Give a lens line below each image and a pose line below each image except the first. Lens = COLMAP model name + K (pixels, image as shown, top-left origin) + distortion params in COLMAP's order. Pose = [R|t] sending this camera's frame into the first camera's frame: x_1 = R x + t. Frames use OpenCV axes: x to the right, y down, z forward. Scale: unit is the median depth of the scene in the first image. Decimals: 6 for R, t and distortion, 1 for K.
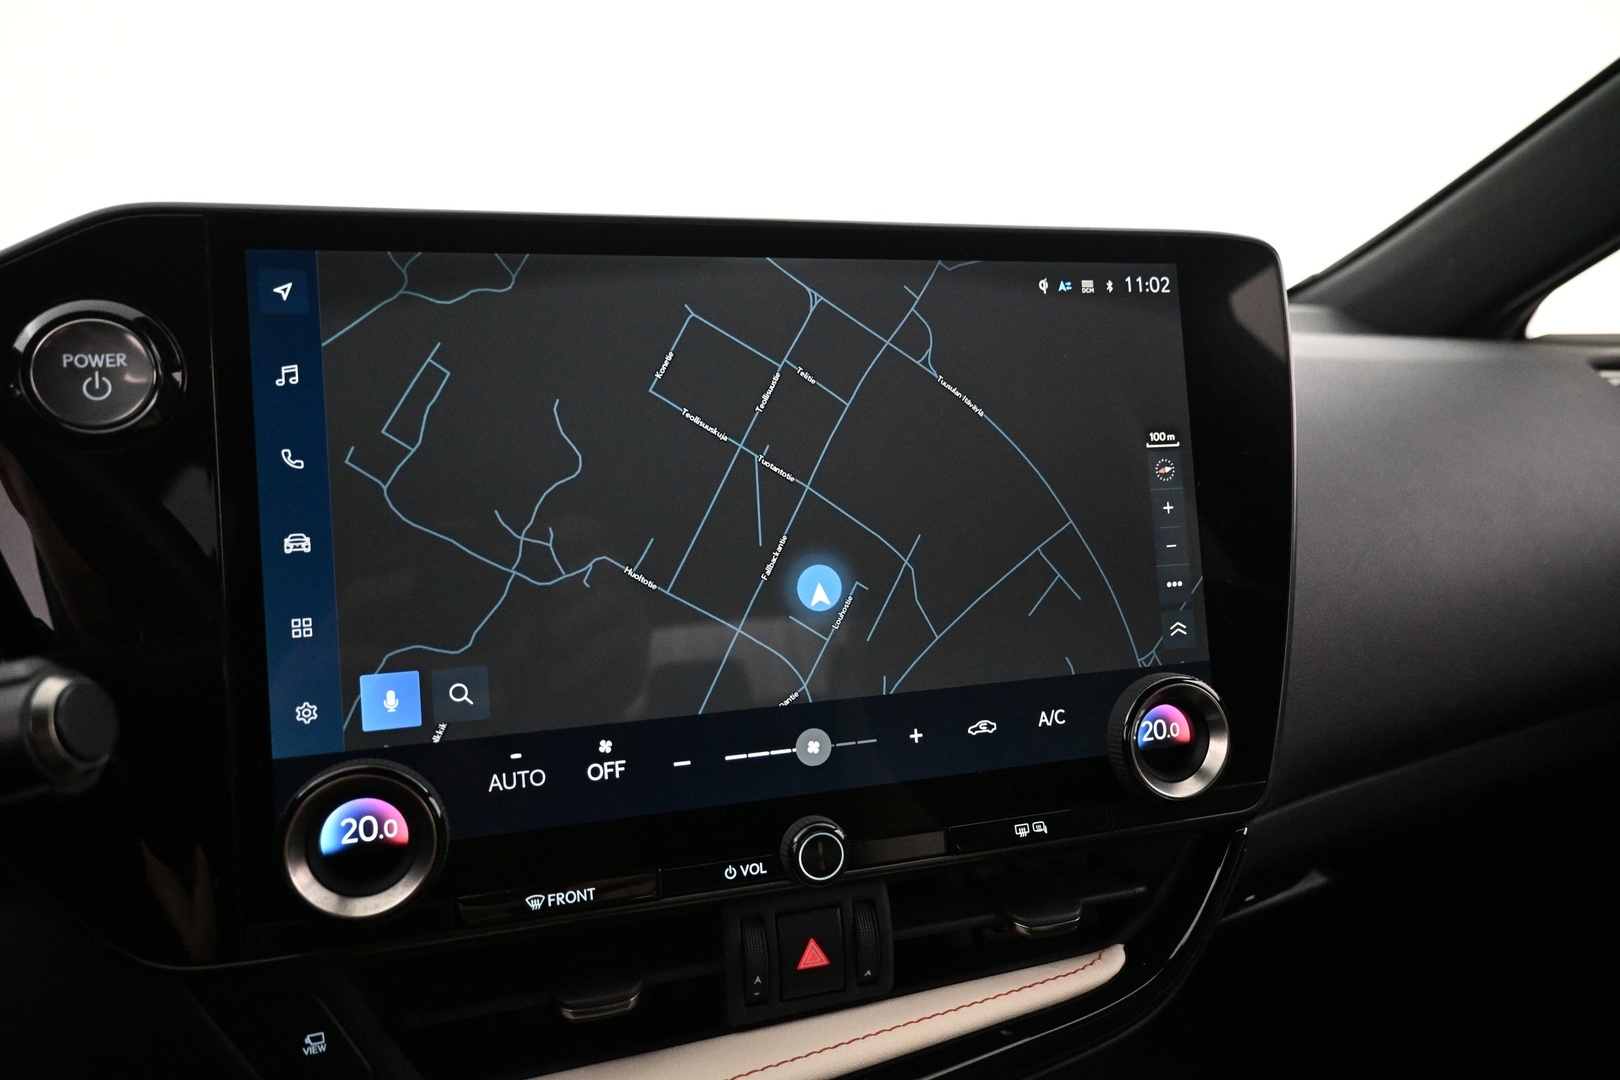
lens RADIAL K [[1079.5, 0, 808.4], [0, 1079.5, 536.5], [0, 0, 1]] dist [-0.013475, 0.005371]
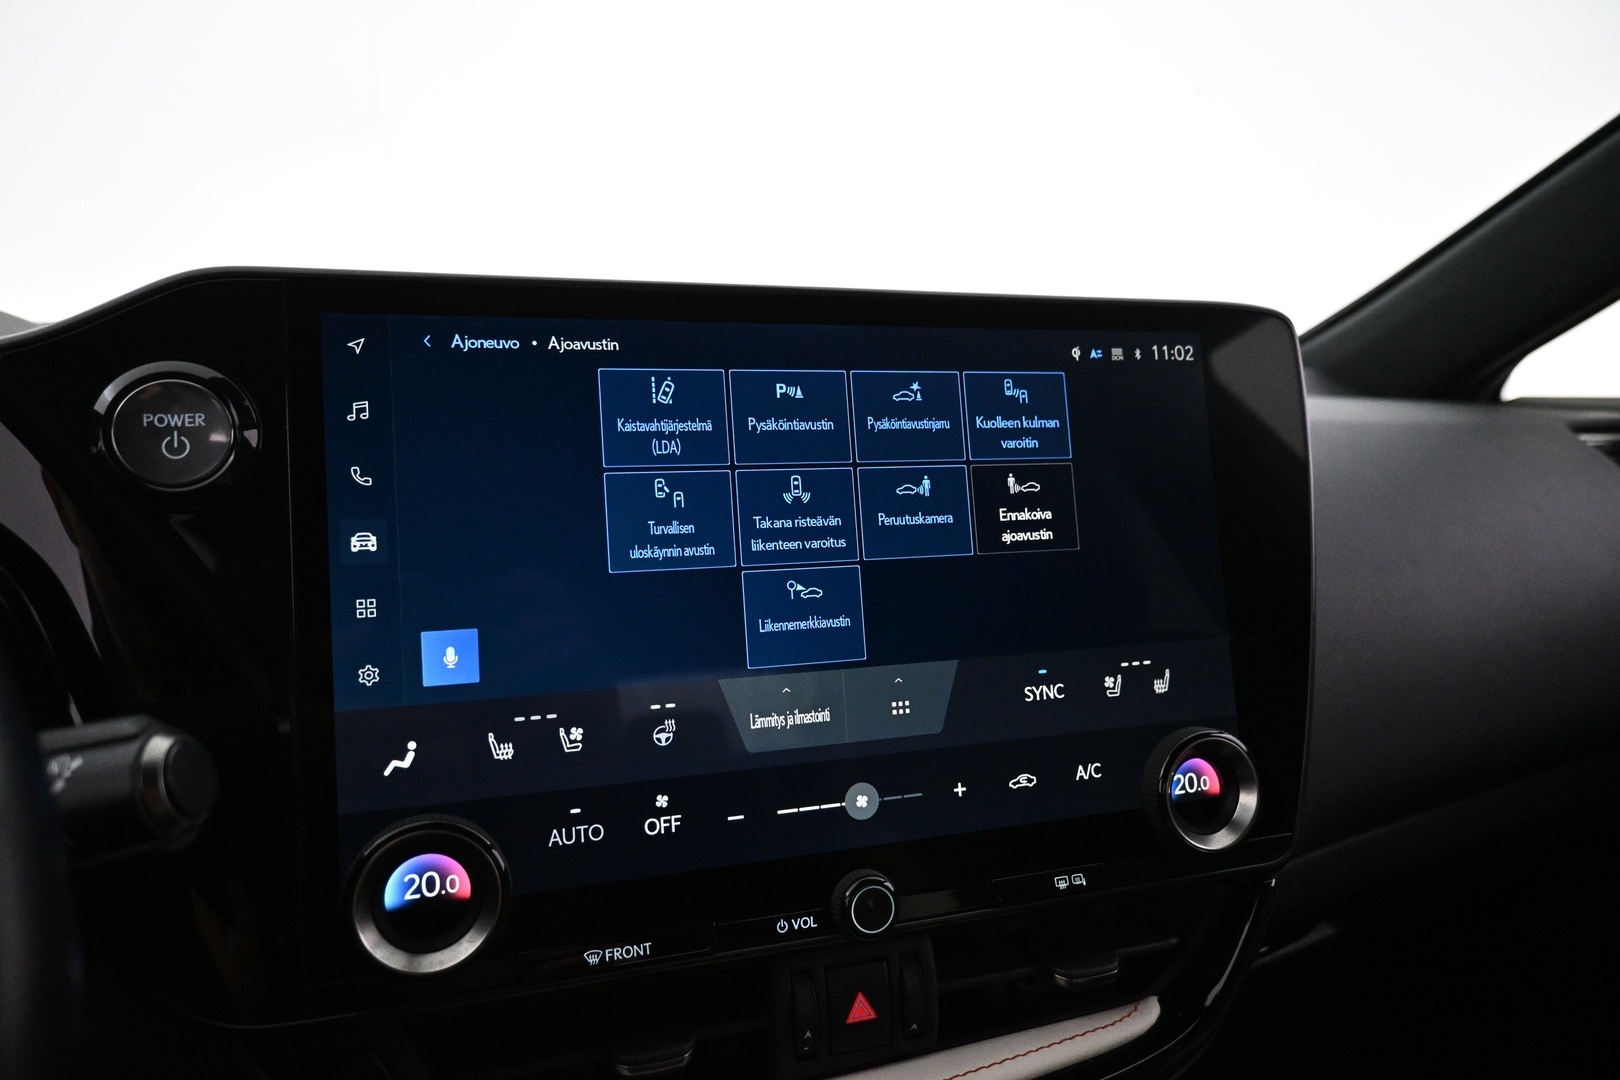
lens RADIAL K [[1079.5, 0, 809.6], [0, 1079.5, 537.2], [0, 0, 1]] dist [-0.013475, 0.005371]
pose [[0.999507, 0.004906, 0.030999, -0.076912], [-0.003468, 0.998923, -0.046272, -0.006376], [-0.031193, 0.046142, 0.998448, -0.026631]]
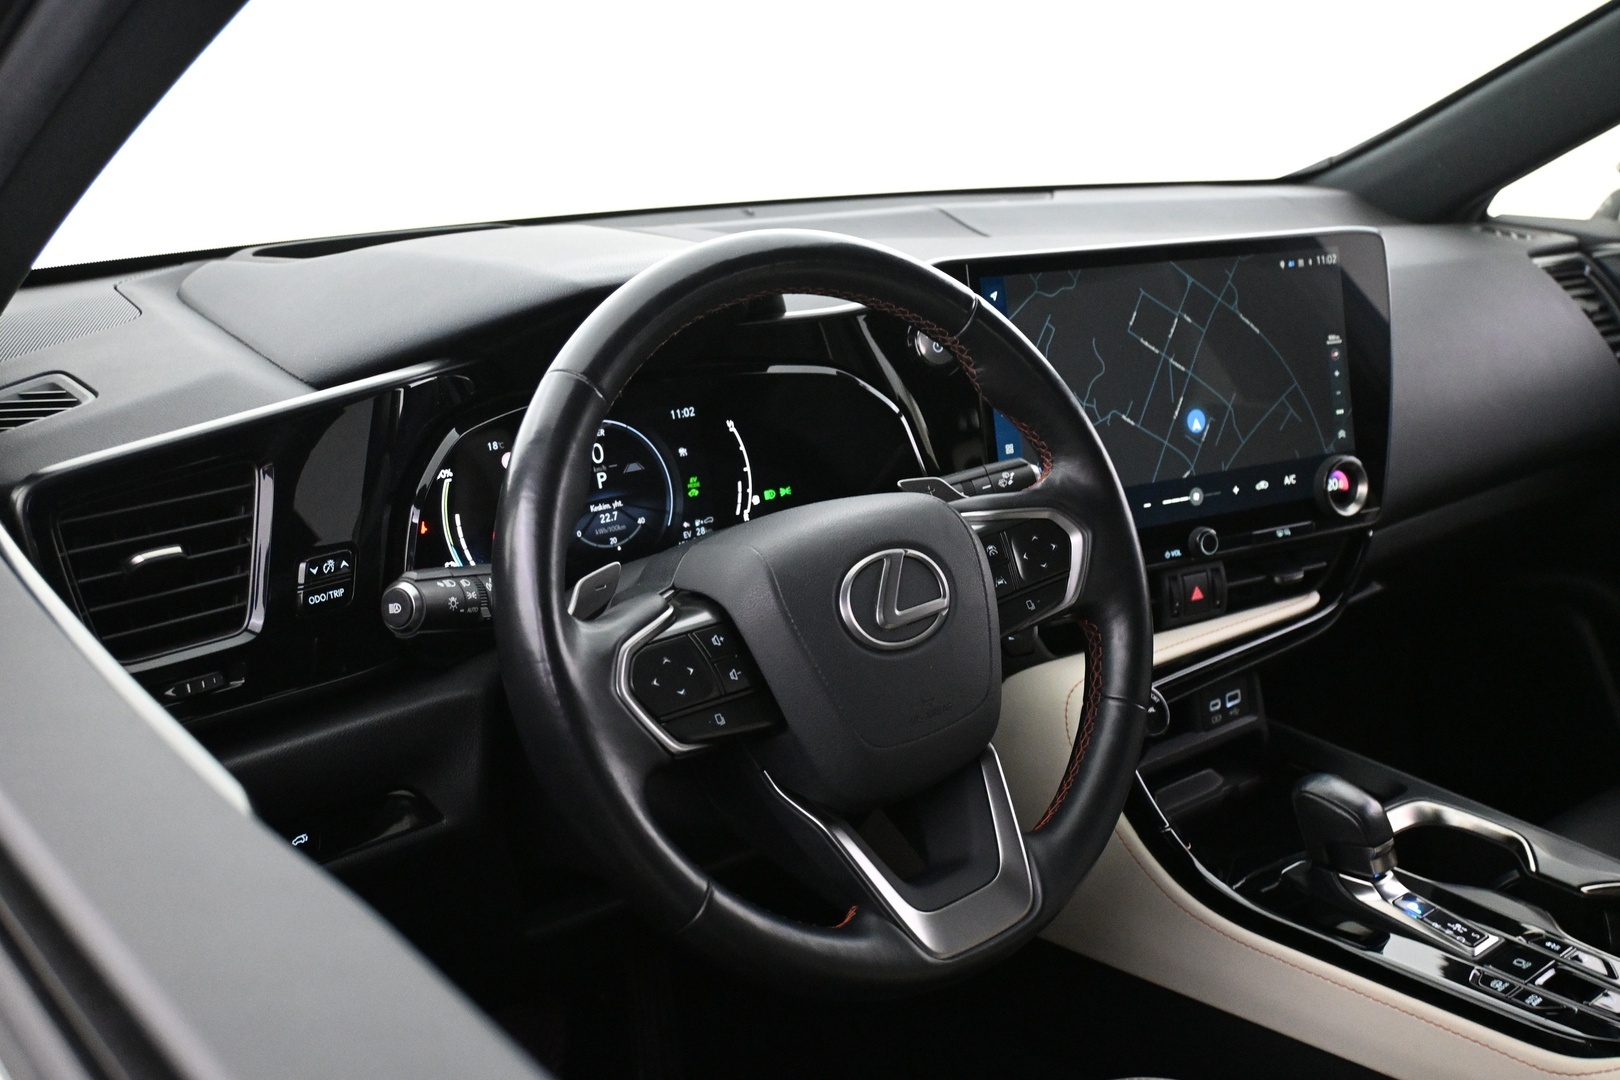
lens RADIAL K [[1479.5, 0, 805.2], [0, 1479.5, 534.7], [0, 0, 1]] dist [-0.052114, 0.000000]
pose [[0.984673, -0.060797, 0.163469, -1.217827], [0.041322, 0.991913, 0.120002, -0.107895], [-0.169443, -0.111408, 0.979223, -1.693986]]
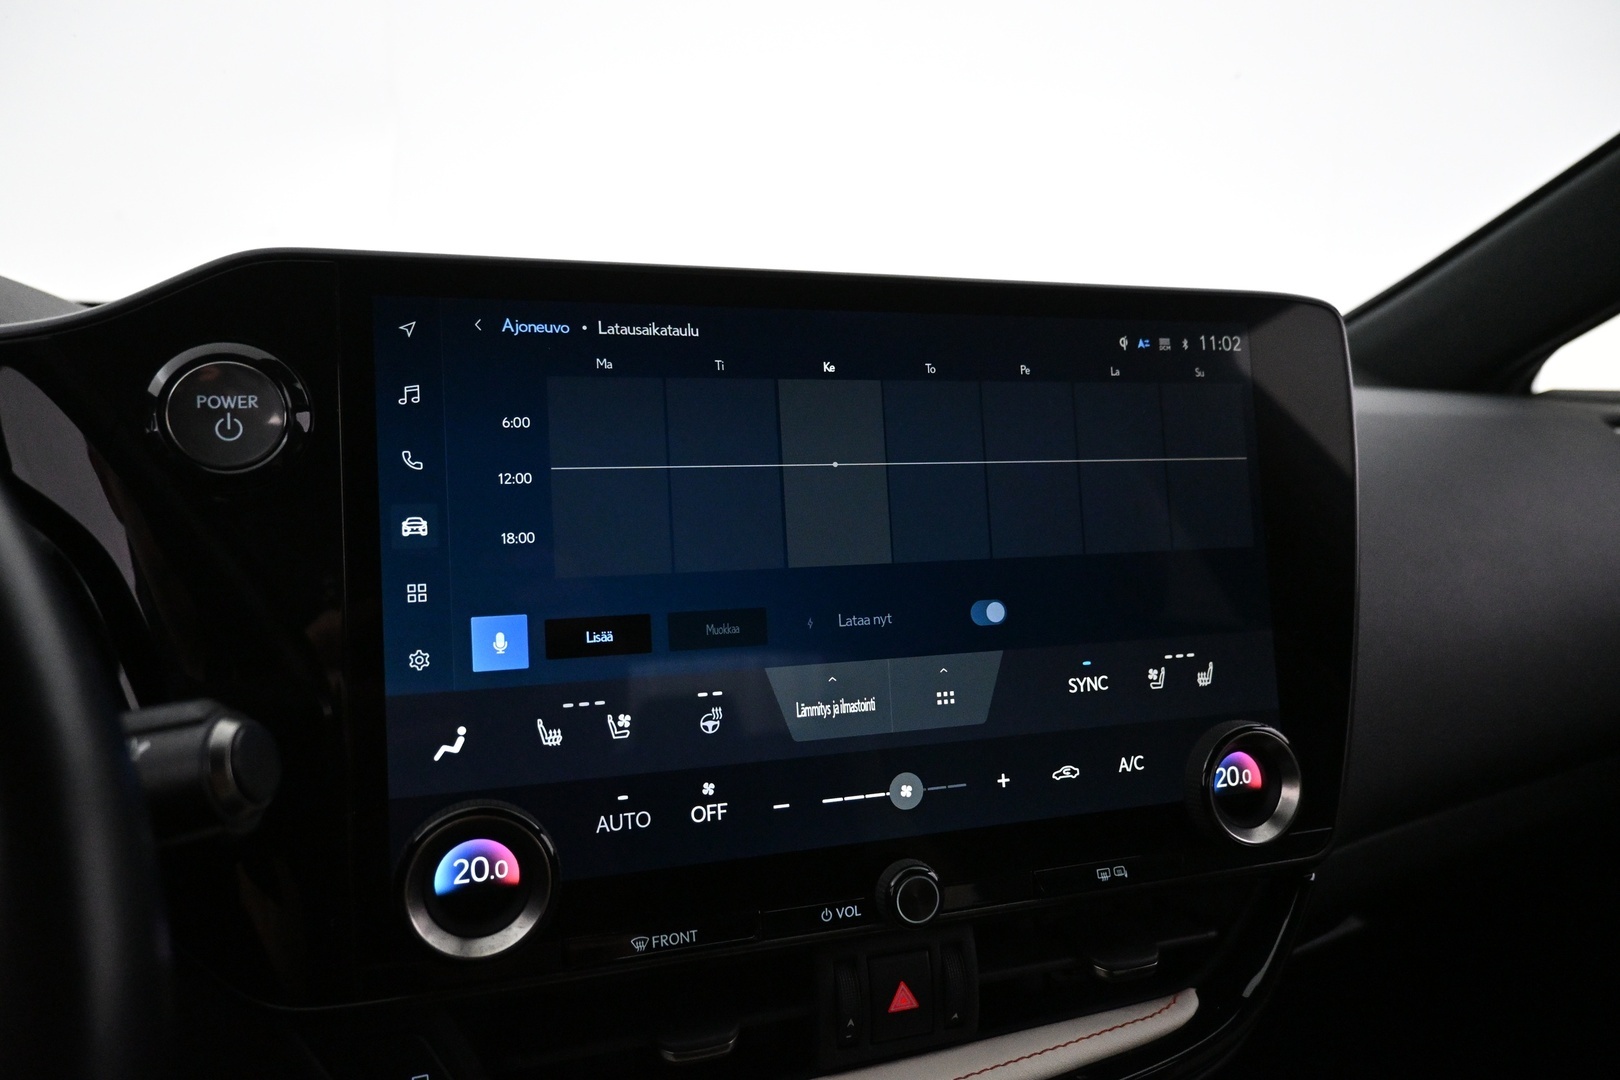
lens RADIAL K [[1079.5, 0, 809.2], [0, 1079.5, 537.9], [0, 0, 1]] dist [-0.013475, 0.005371]
pose [[0.999604, 0.015207, 0.023674, -0.113482], [-0.014463, 0.999405, -0.031315, -0.009820], [-0.024136, 0.030961, 0.999229, -0.020321]]
